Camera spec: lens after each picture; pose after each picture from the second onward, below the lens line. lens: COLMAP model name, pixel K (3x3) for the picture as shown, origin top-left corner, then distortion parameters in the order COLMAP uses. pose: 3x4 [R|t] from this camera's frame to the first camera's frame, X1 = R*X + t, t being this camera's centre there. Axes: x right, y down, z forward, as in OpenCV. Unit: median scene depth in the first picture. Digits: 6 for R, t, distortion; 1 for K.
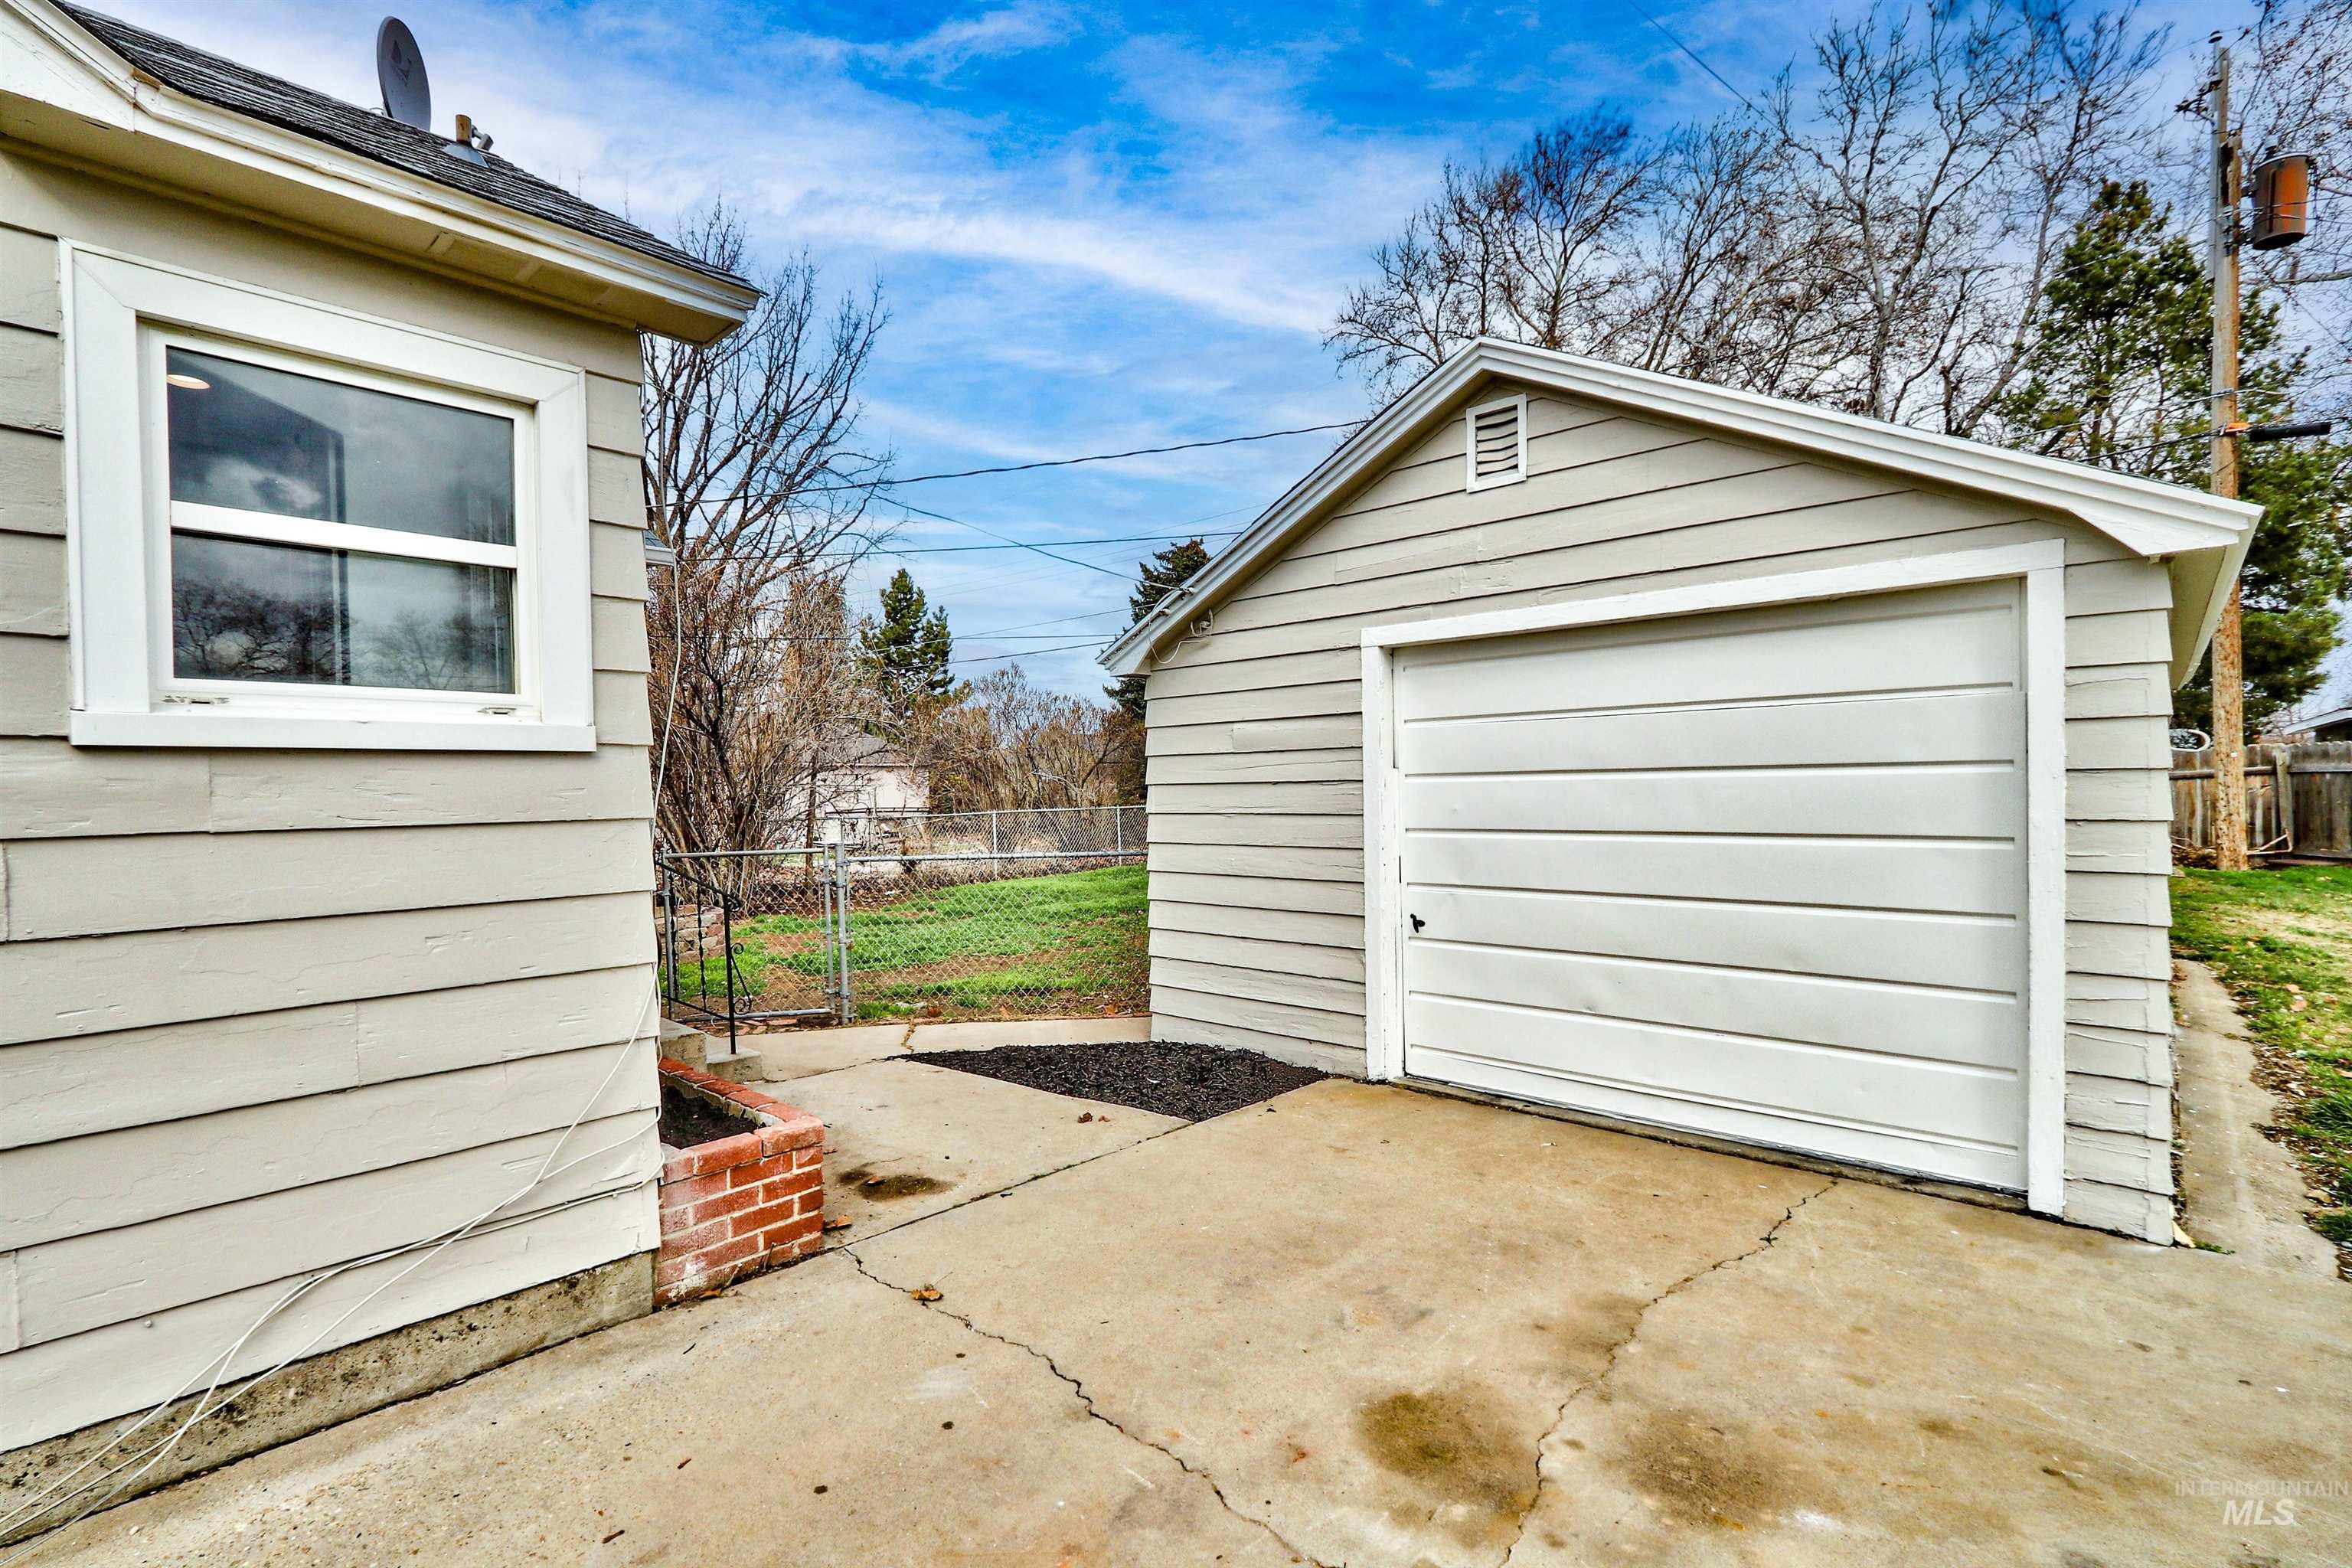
lens RADIAL K [[1073.9, 0, 1157.2], [0, 1073.9, 786.7], [0, 0, 1]] dist [-0.005405, 0.000533]
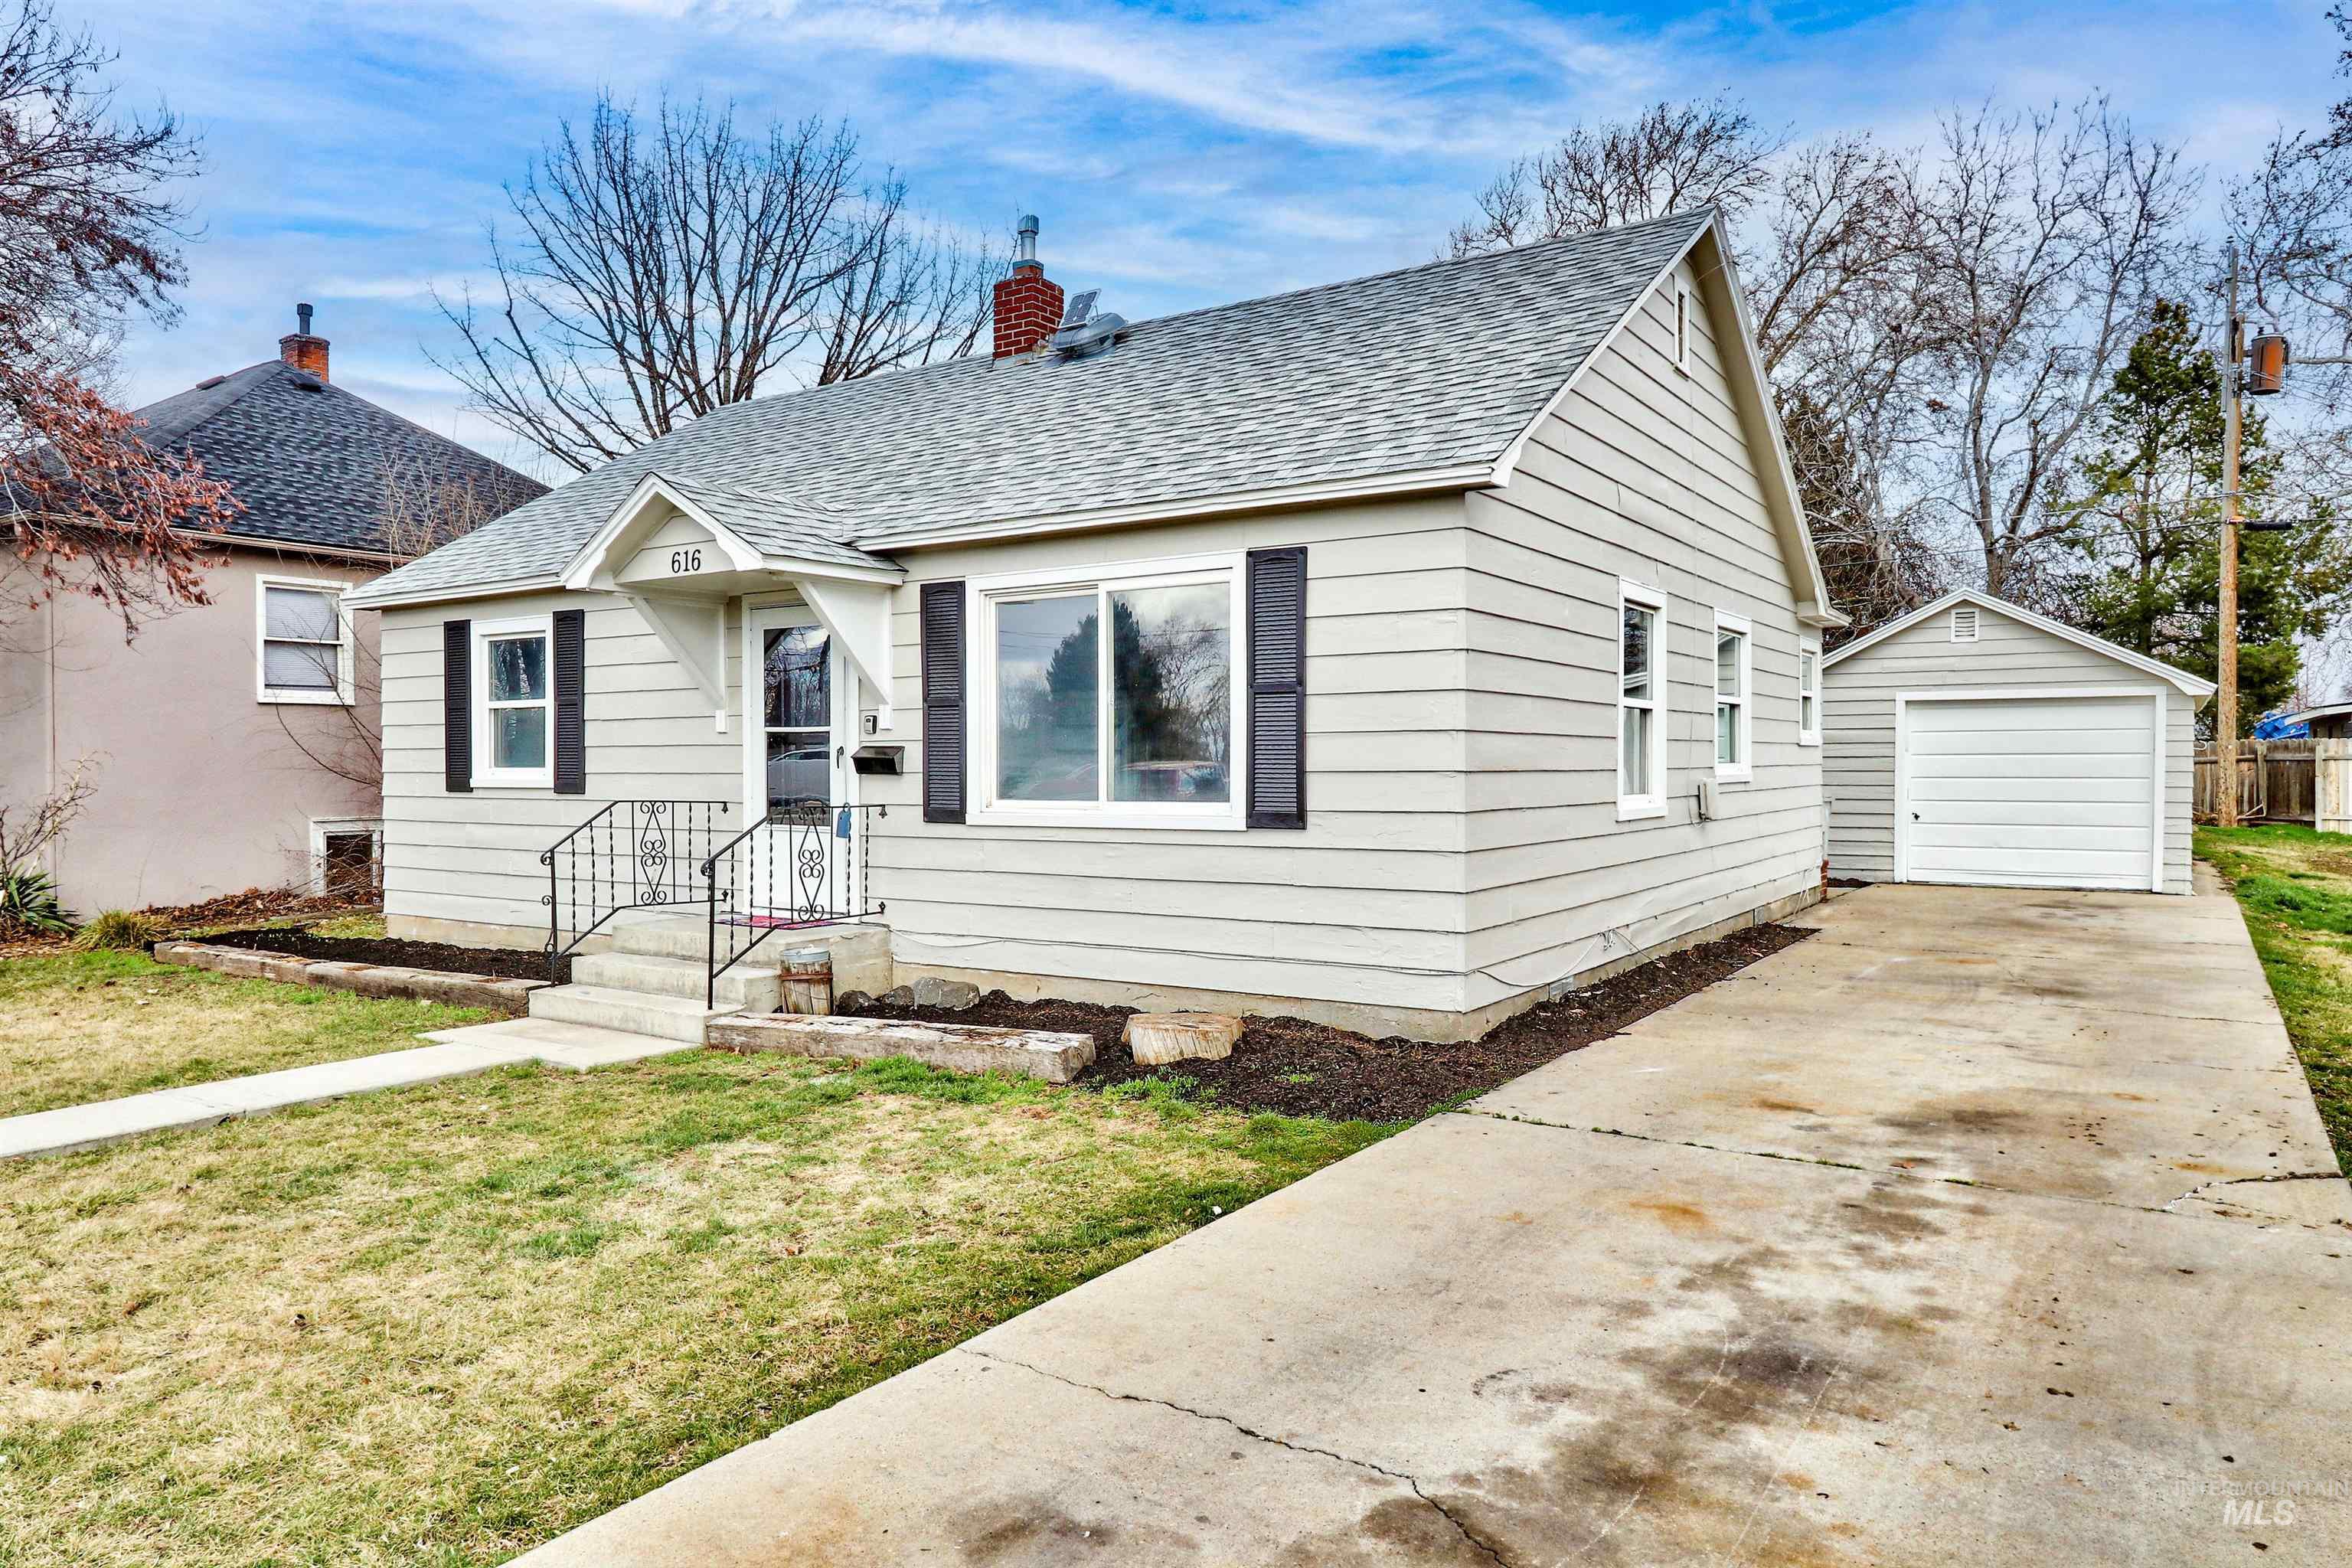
lens RADIAL K [[1559.8, 0, 1185.4], [0, 1559.8, 785.9], [0, 0, 1]] dist [0.004620, -0.001322]
pose [[0.982364, 0.010079, 0.186705, -0.722124], [-0.012569, 0.999847, 0.012153, 0.013271], [-0.186554, -0.014286, 0.982341, -0.758328]]
